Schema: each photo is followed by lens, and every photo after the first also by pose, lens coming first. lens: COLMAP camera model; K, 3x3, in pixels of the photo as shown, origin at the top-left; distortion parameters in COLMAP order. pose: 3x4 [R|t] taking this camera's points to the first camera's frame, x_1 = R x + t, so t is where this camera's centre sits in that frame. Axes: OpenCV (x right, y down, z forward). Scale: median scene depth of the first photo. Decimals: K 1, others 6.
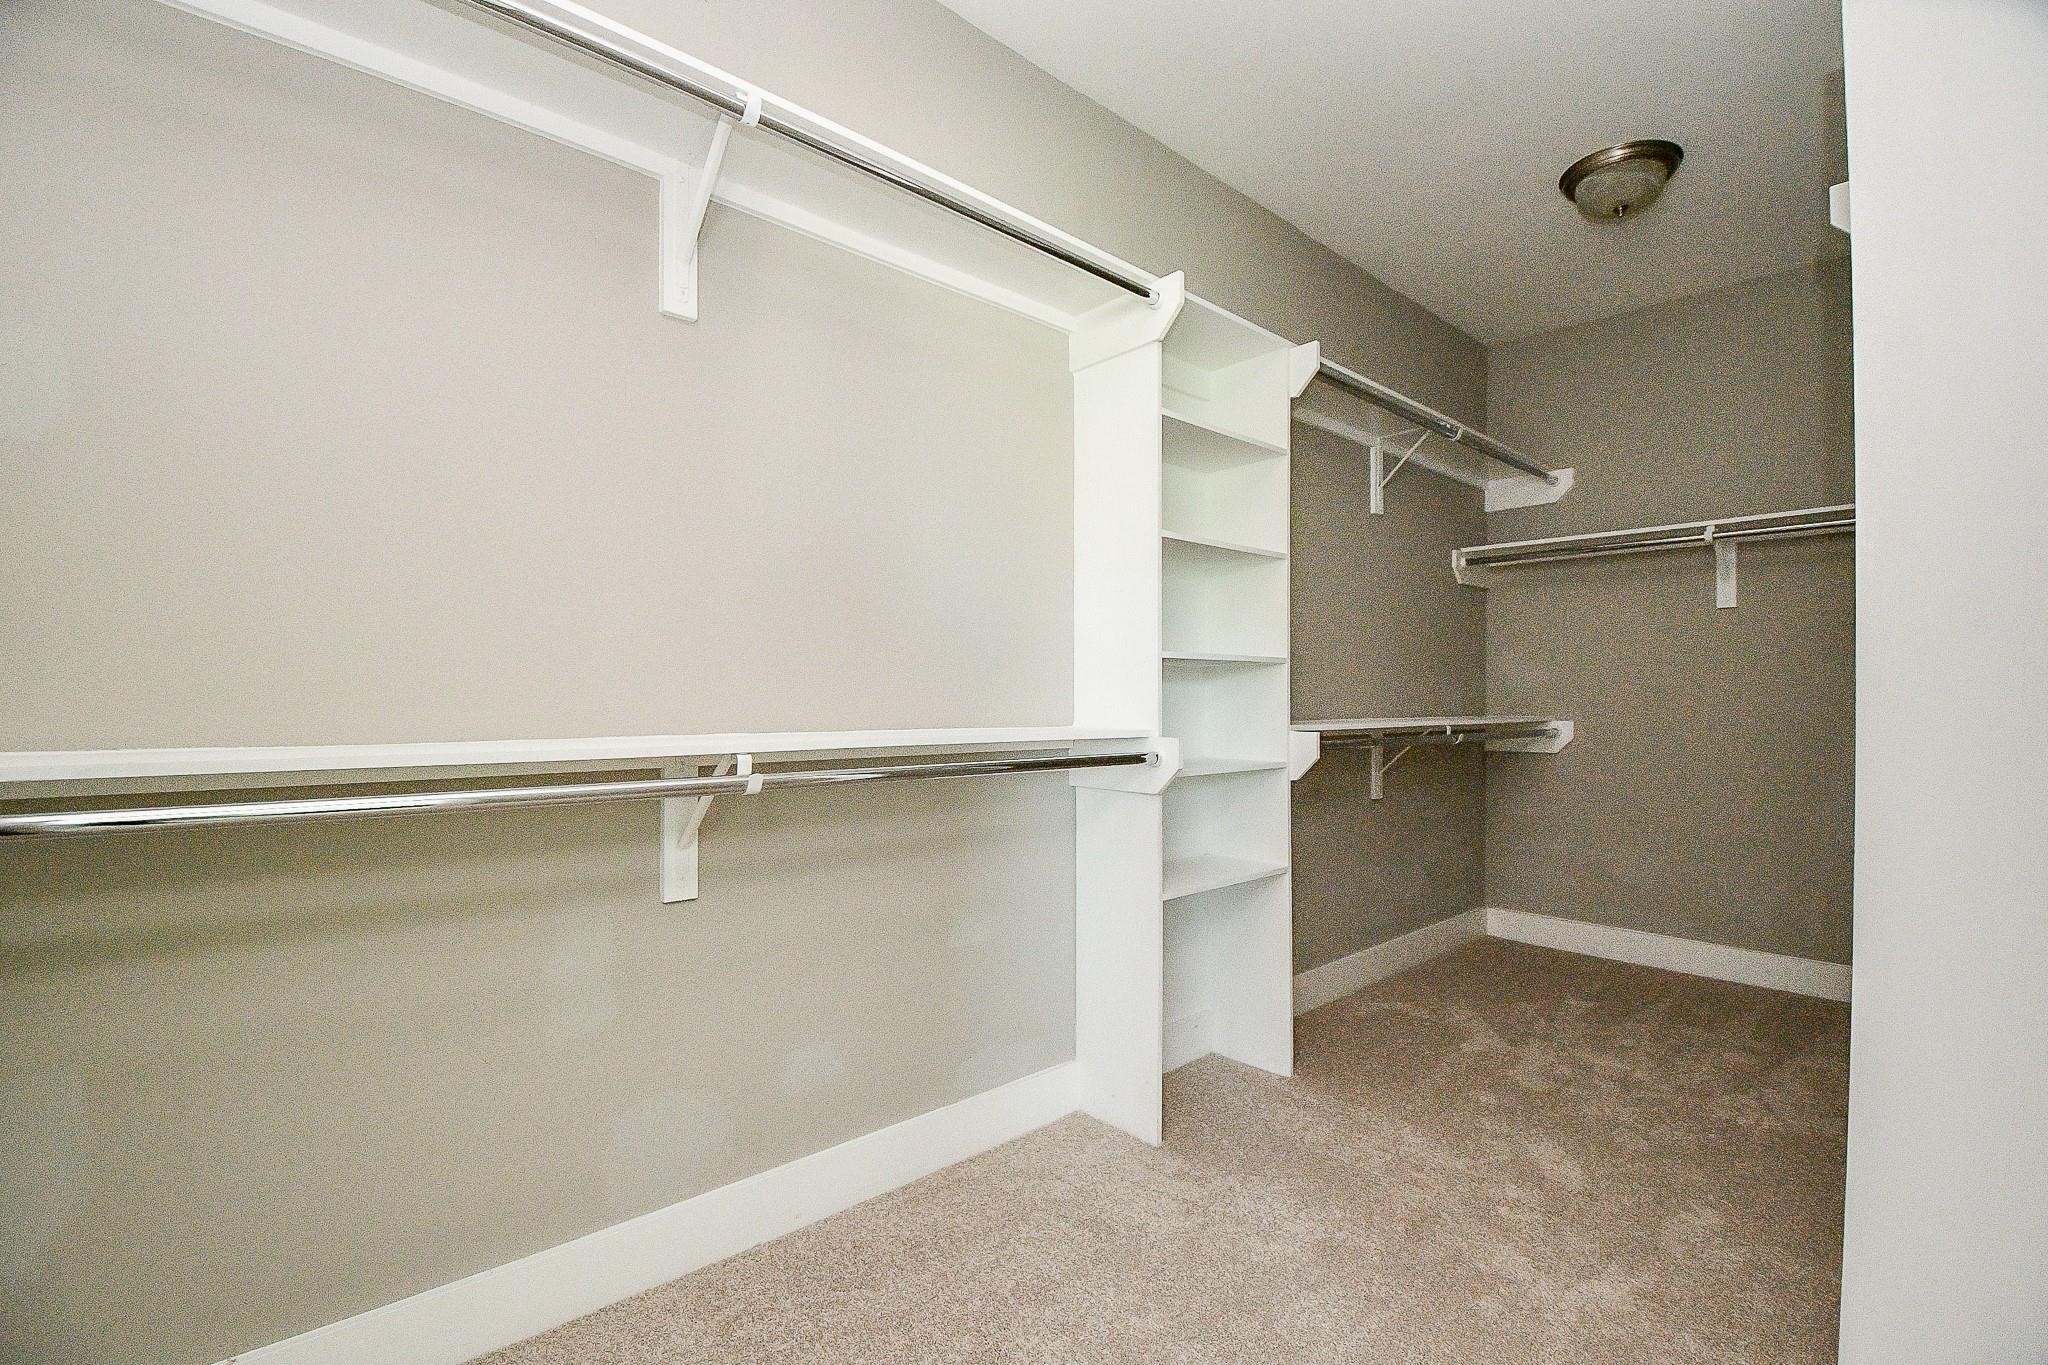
lens RADIAL K [[911.0, 0, 1024.0], [0, 911.0, 682.5], [0, 0, 1]] dist [0.001851, -0.000153]
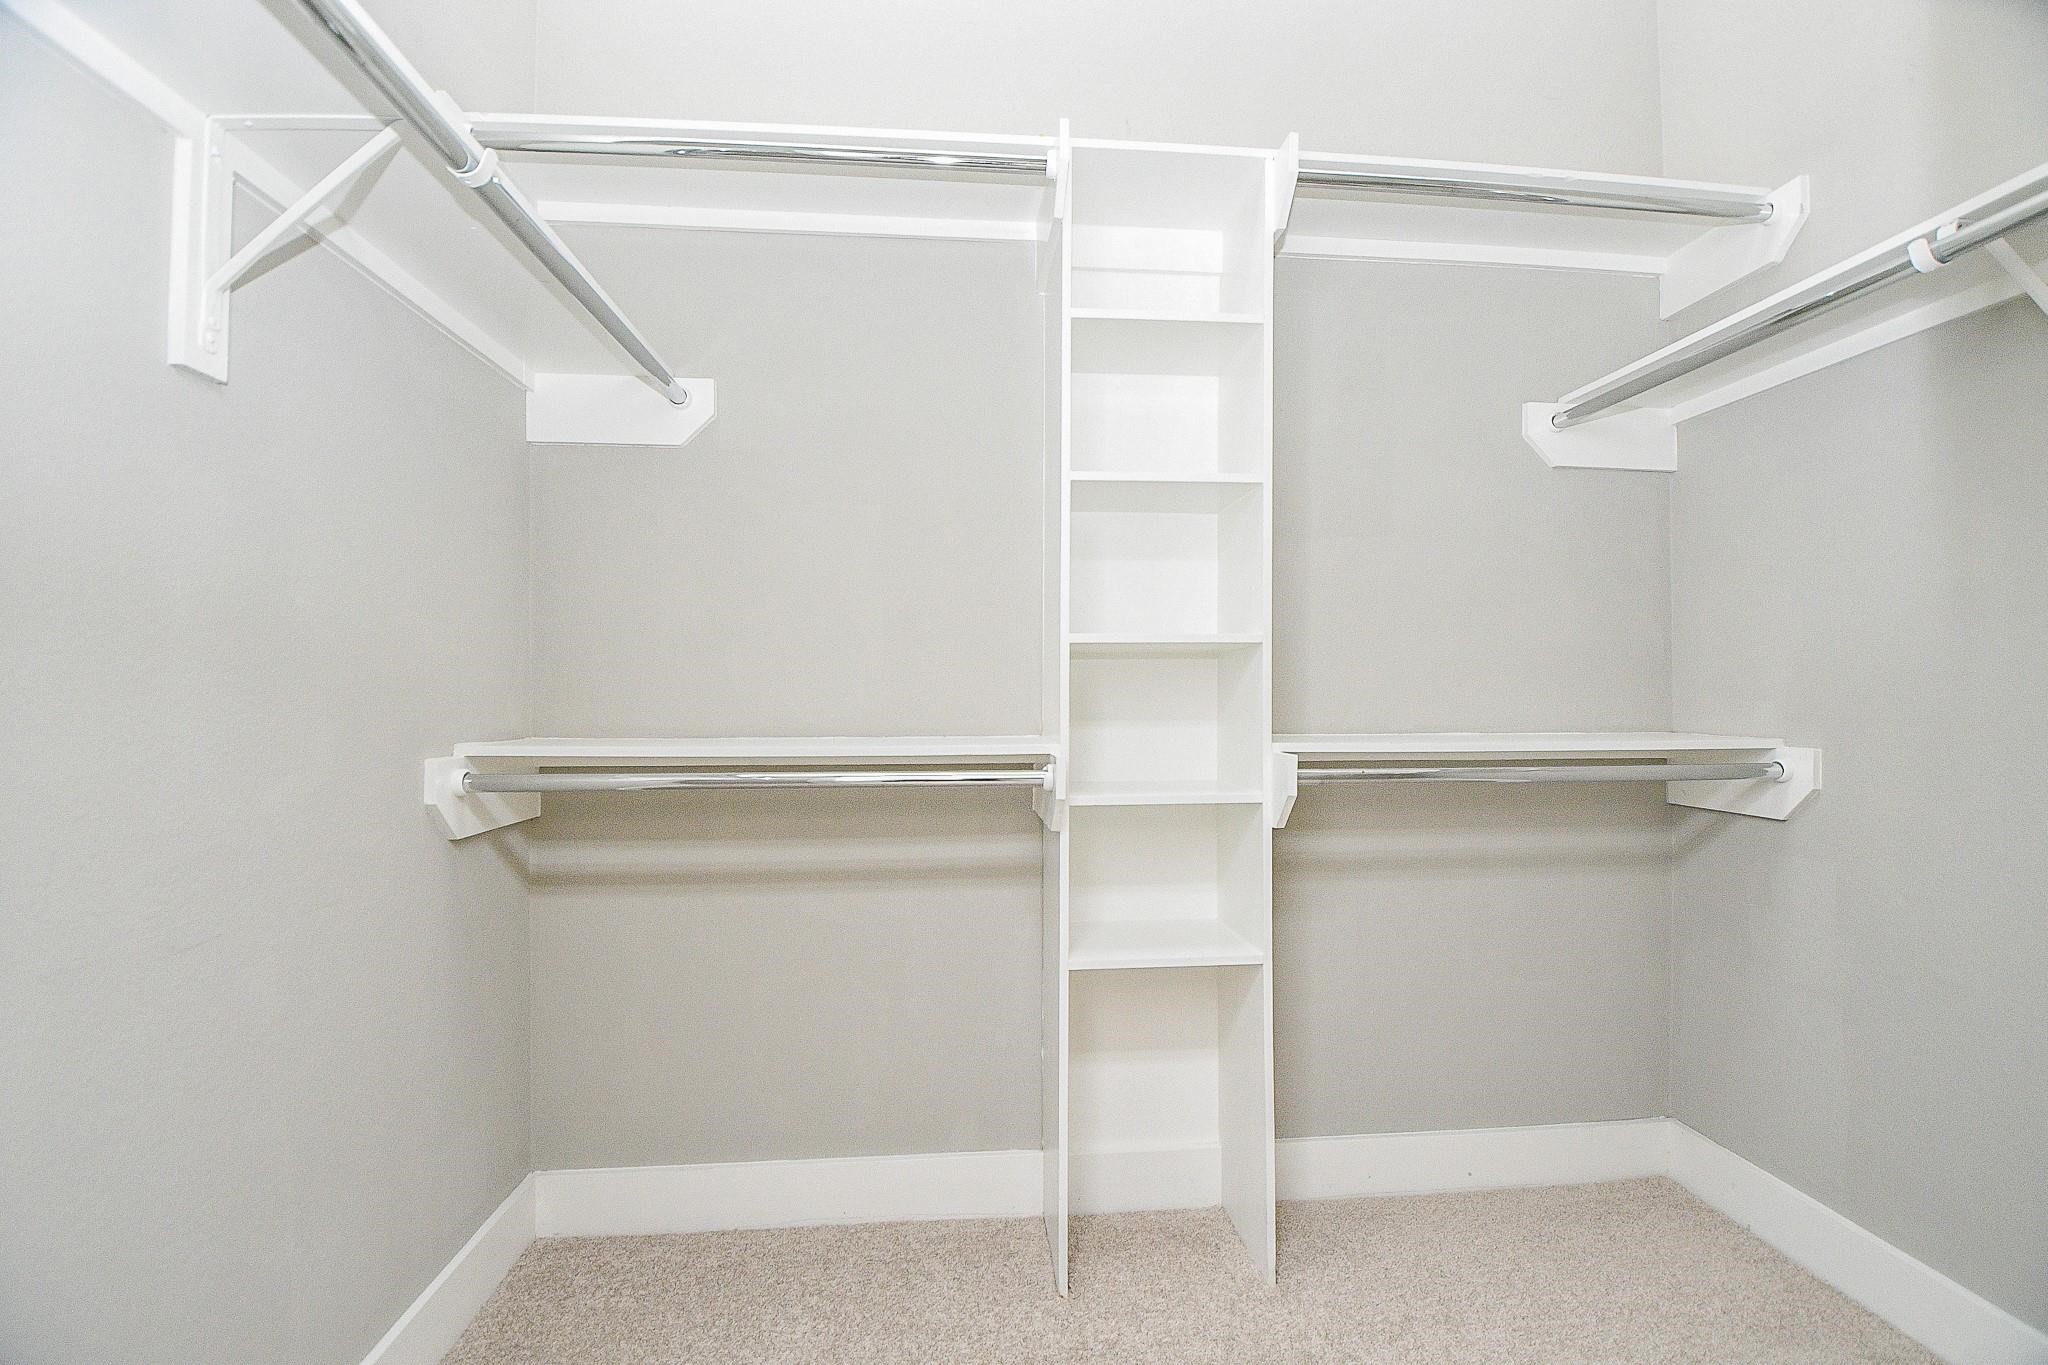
lens RADIAL K [[802.3, 0, 1024.0], [0, 802.3, 682.5], [0, 0, 1]] dist [-0.000740, -0.000062]
pose [[0.814036, -0.018879, -0.580507, 0.481738], [0.015039, 0.999822, -0.011427, 0.008995], [0.580619, 0.000571, 0.814175, 0.444902]]
